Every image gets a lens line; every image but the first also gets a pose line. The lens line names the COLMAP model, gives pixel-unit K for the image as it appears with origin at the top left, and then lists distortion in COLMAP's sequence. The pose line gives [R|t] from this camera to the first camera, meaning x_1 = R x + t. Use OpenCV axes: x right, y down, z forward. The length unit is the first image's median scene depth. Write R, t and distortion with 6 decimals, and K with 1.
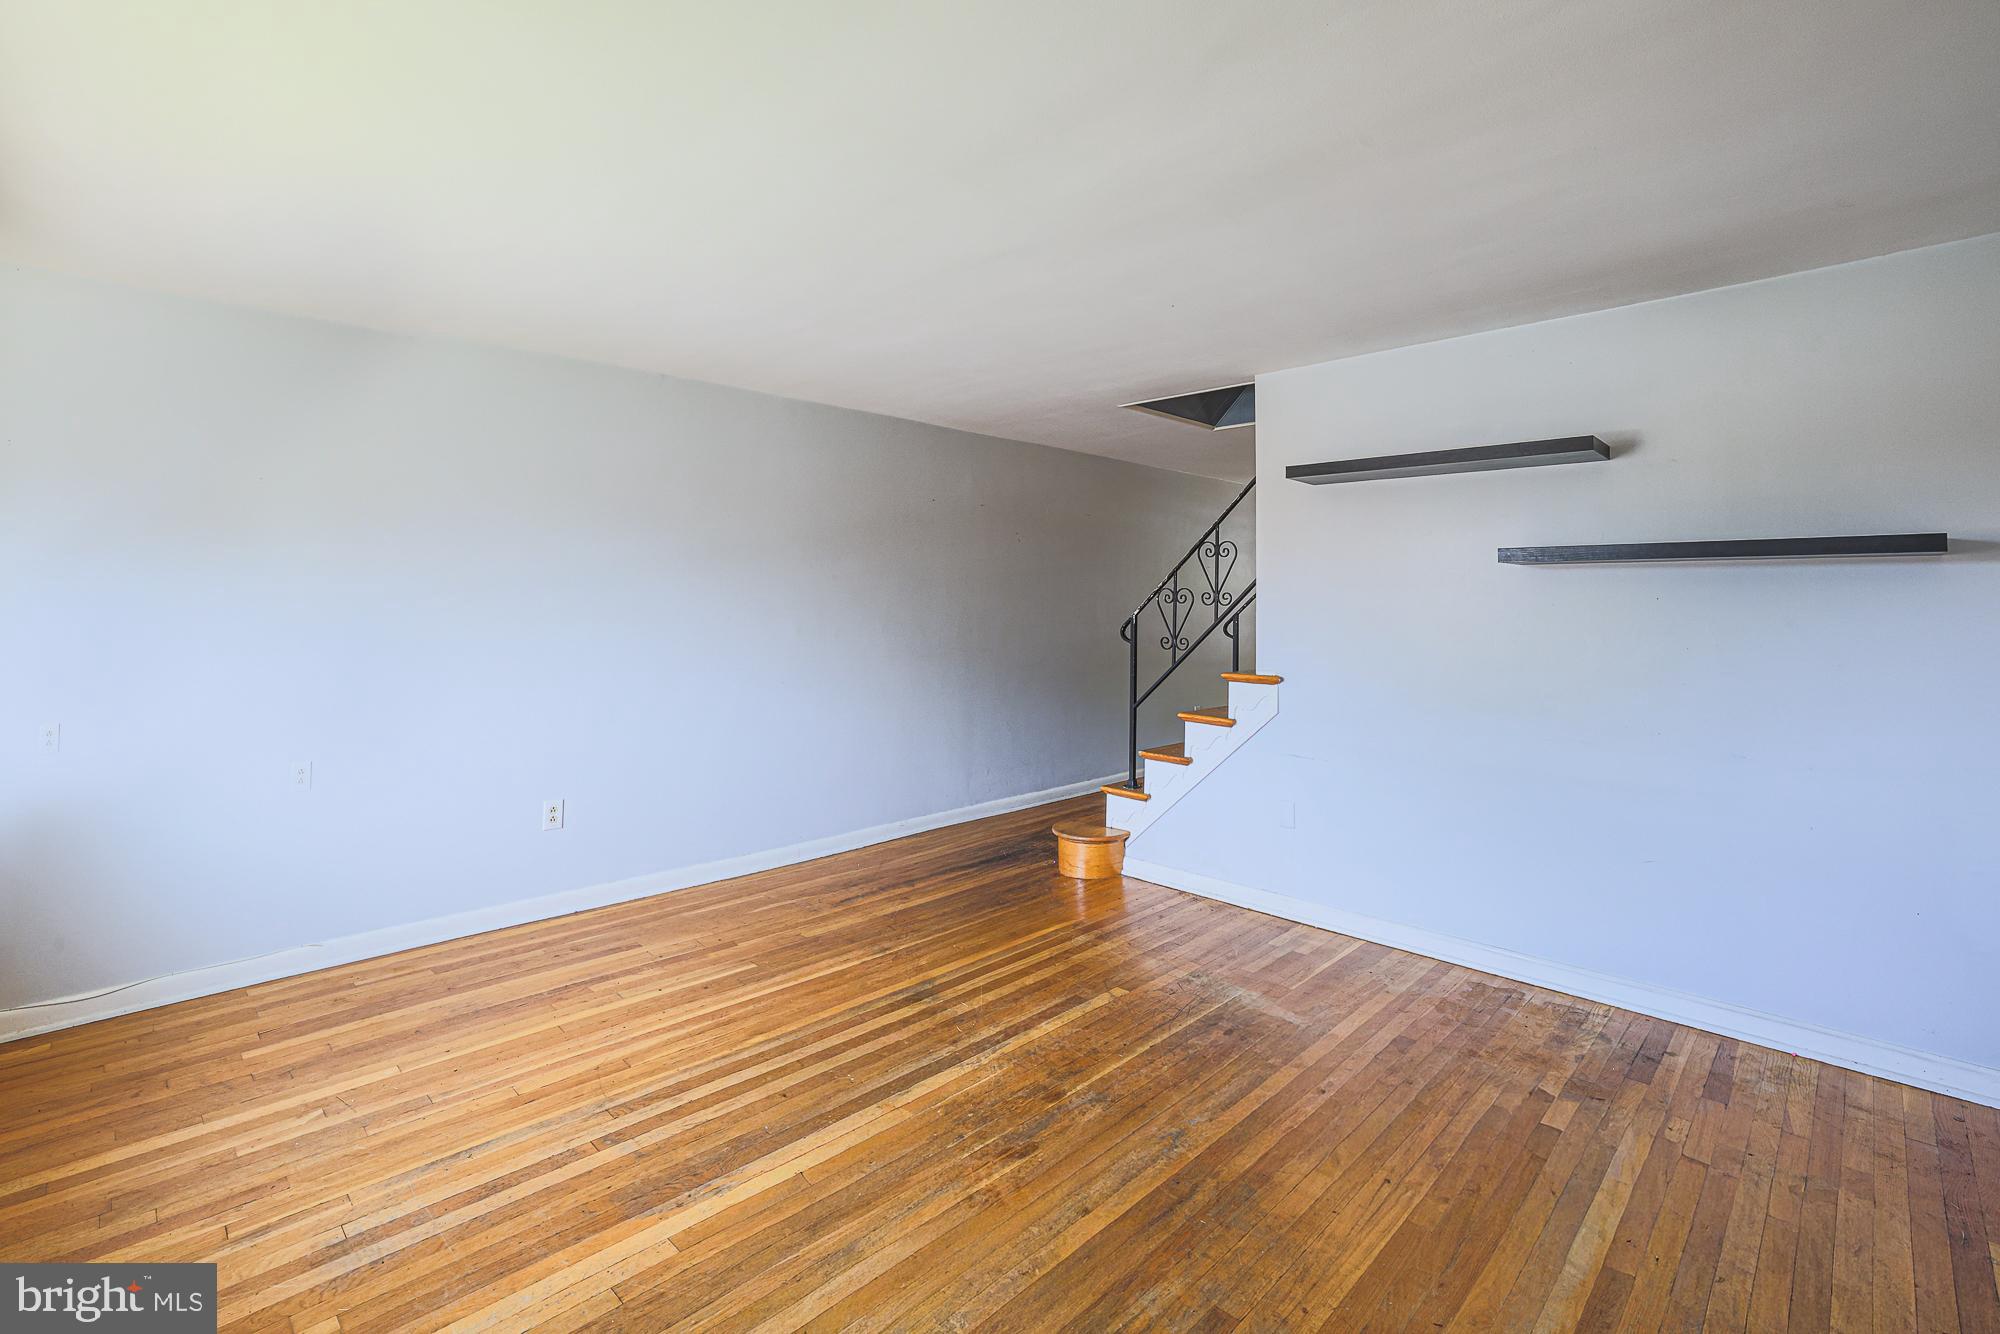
lens RADIAL K [[900.4, 0, 1000.0], [0, 900.4, 667.0], [0, 0, 1]] dist [-0.057764, -0.000070]
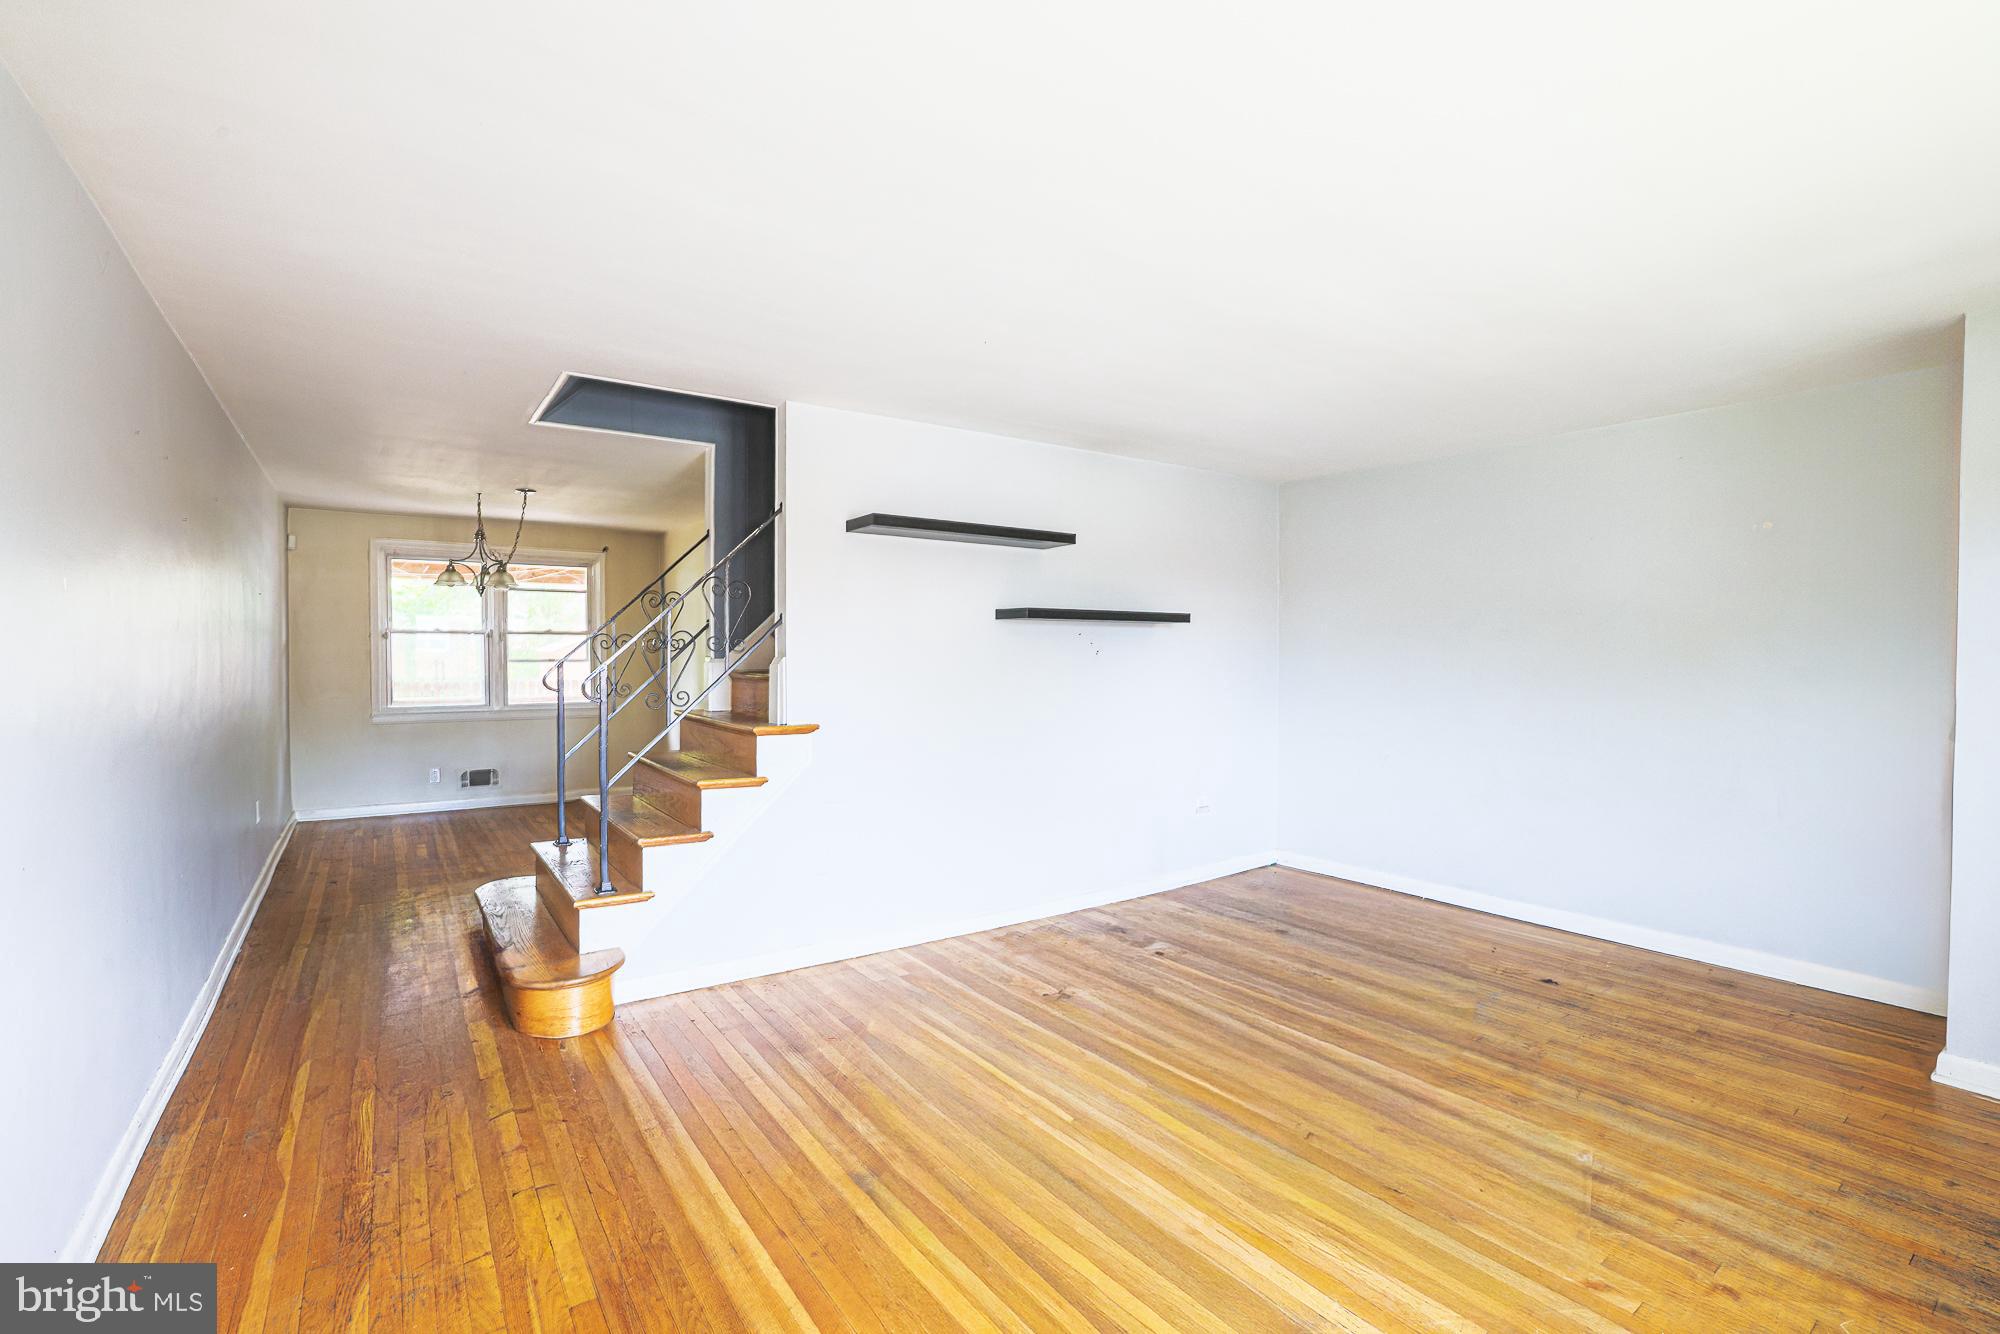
lens RADIAL K [[900.4, 0, 1000.0], [0, 900.4, 667.0], [0, 0, 1]] dist [-0.057764, -0.000070]
pose [[0.195956, -0.019488, 0.980419, -0.567374], [0.047813, 0.998803, 0.010297, -0.048992], [-0.979446, 0.044859, 0.196653, 0.585660]]
